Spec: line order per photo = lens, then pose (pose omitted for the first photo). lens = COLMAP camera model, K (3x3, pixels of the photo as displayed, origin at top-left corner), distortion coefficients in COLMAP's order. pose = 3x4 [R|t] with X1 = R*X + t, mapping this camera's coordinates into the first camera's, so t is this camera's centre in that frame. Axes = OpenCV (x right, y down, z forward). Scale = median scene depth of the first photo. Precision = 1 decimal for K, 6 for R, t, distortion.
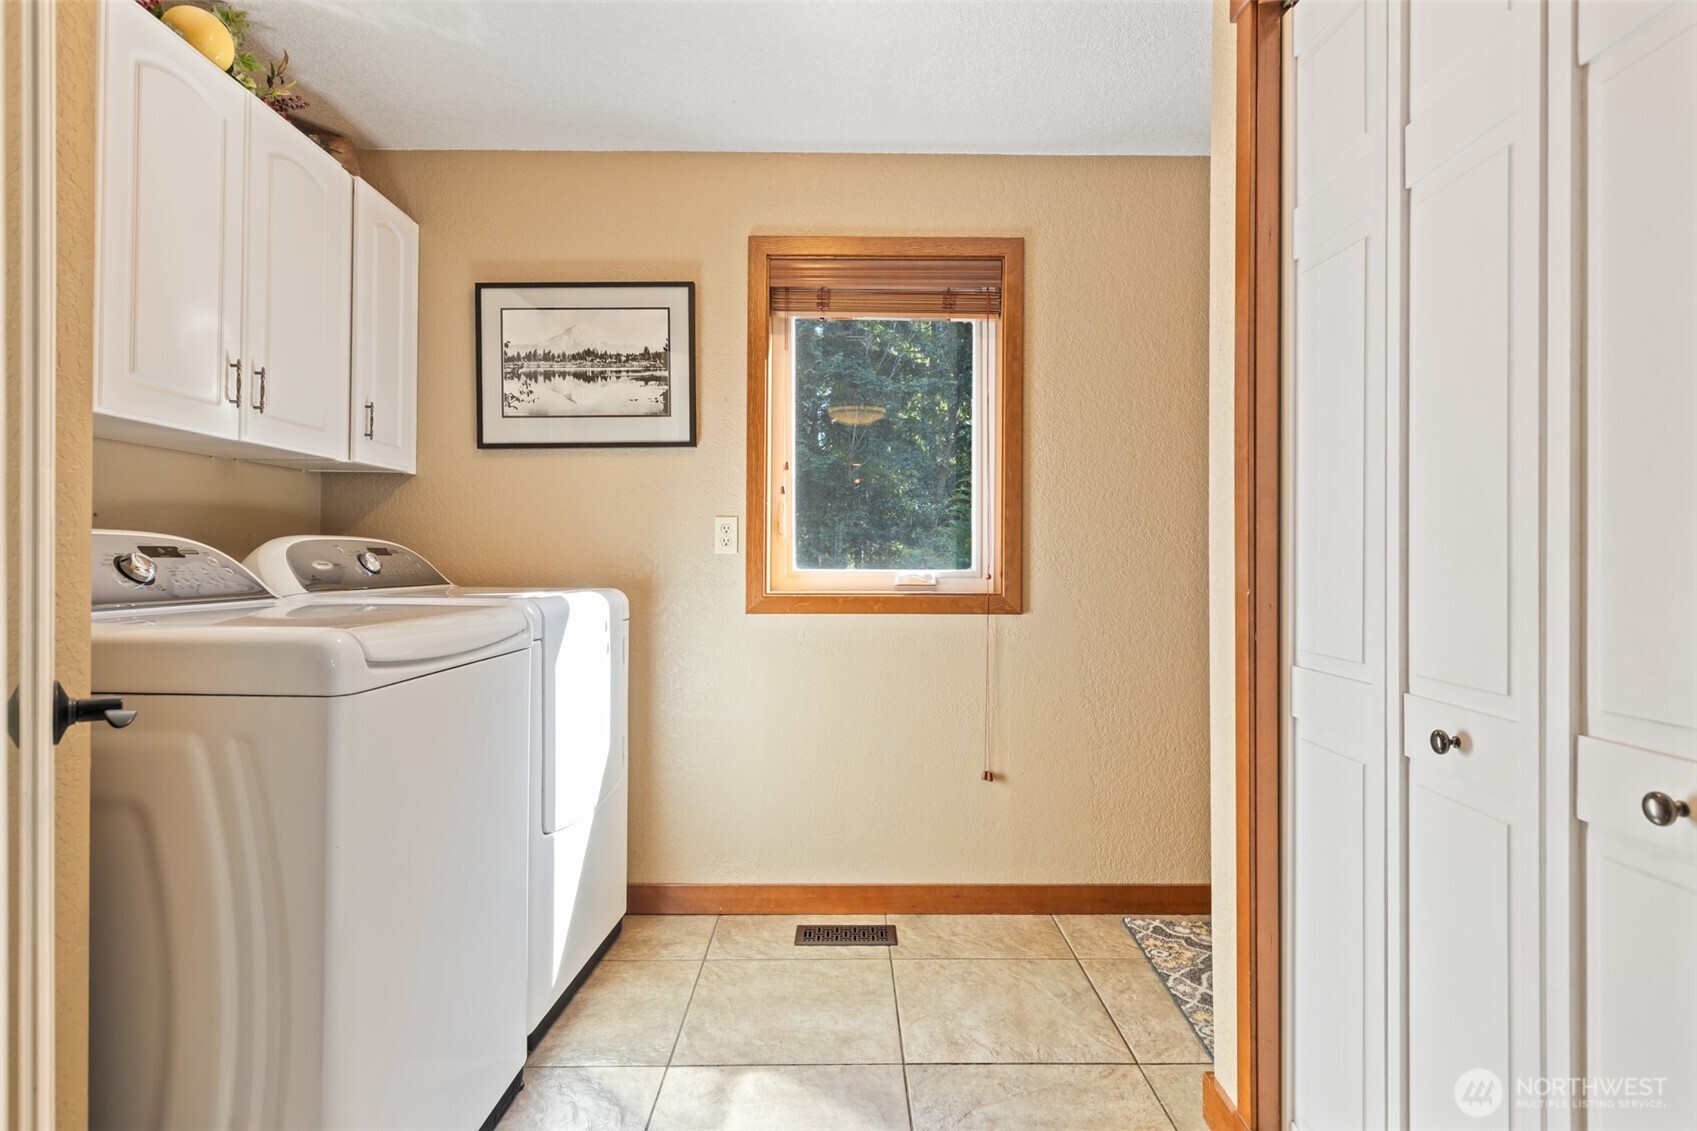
lens RADIAL K [[907.7, 0, 857.7], [0, 907.7, 554.7], [0, 0, 1]] dist [-0.000607, -0.000138]
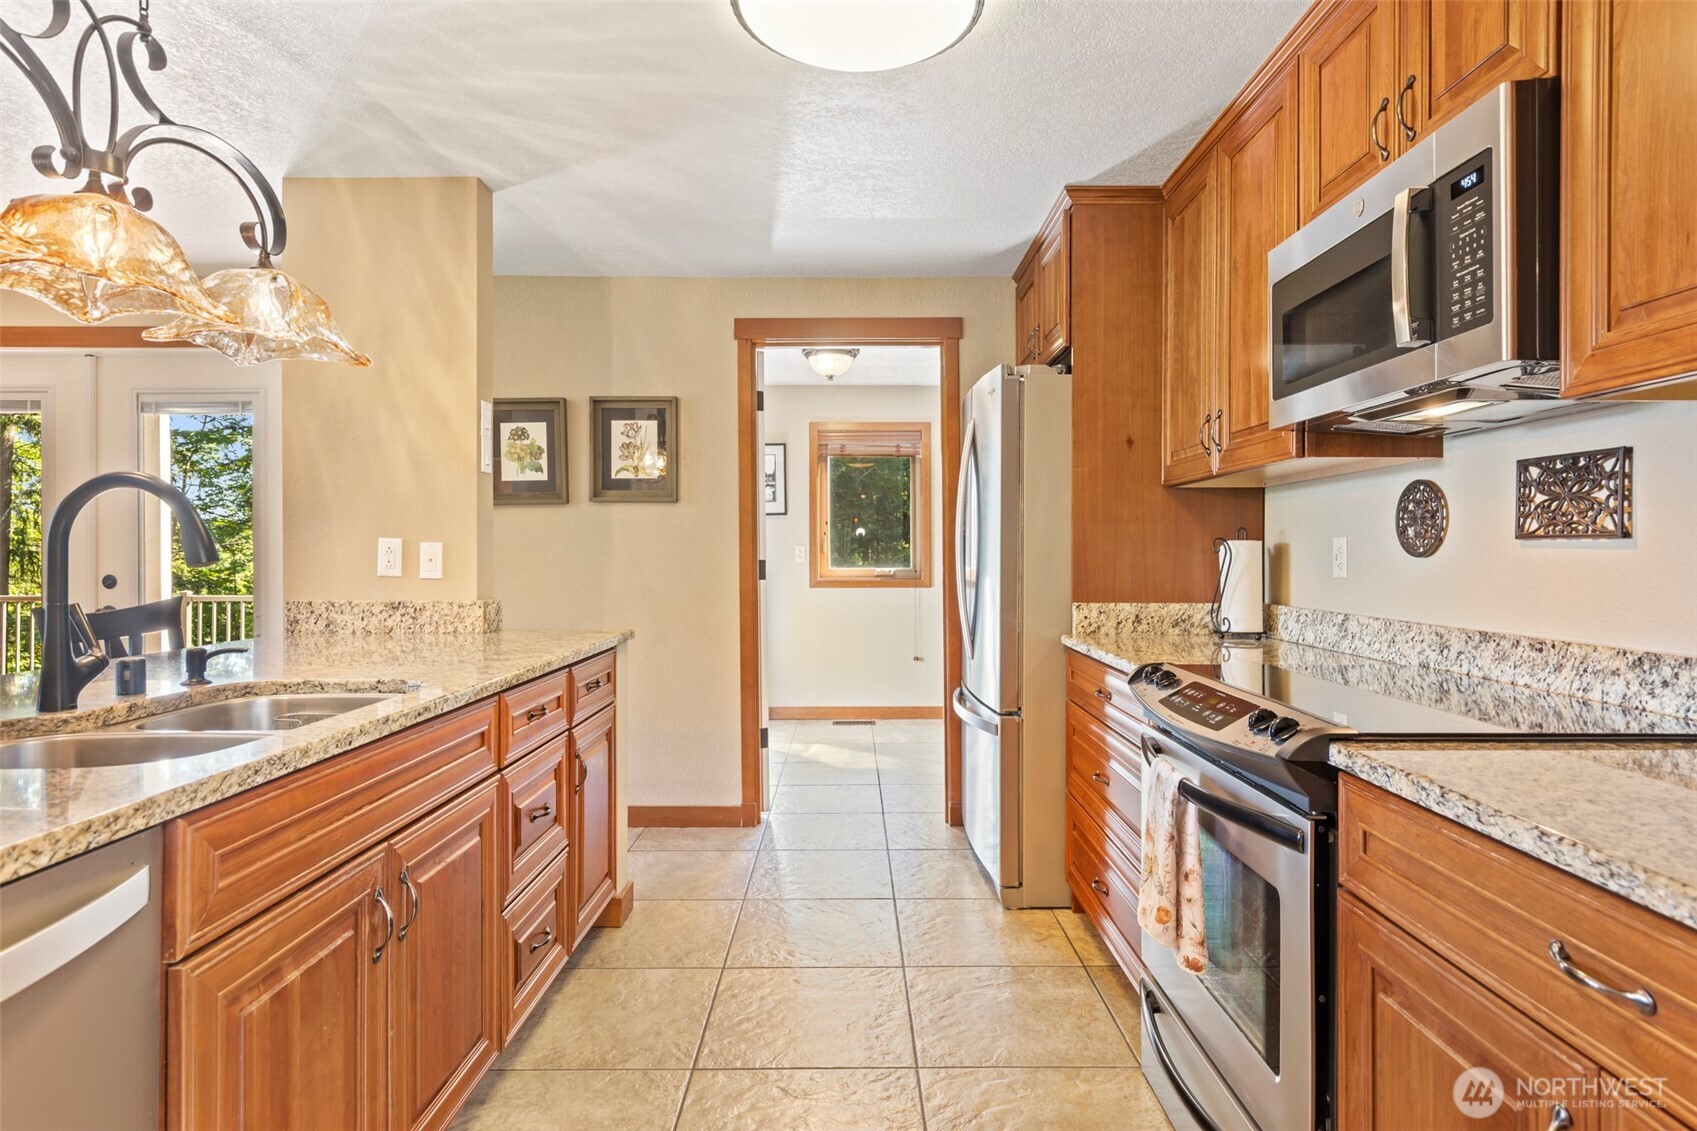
lens RADIAL K [[907.7, 0, 857.7], [0, 907.7, 554.7], [0, 0, 1]] dist [-0.000607, -0.000138]
pose [[0.999881, -0.003873, -0.014950, 0.031781], [0.003382, 0.999459, -0.032703, 0.055563], [0.015069, 0.032649, 0.999353, -1.256319]]
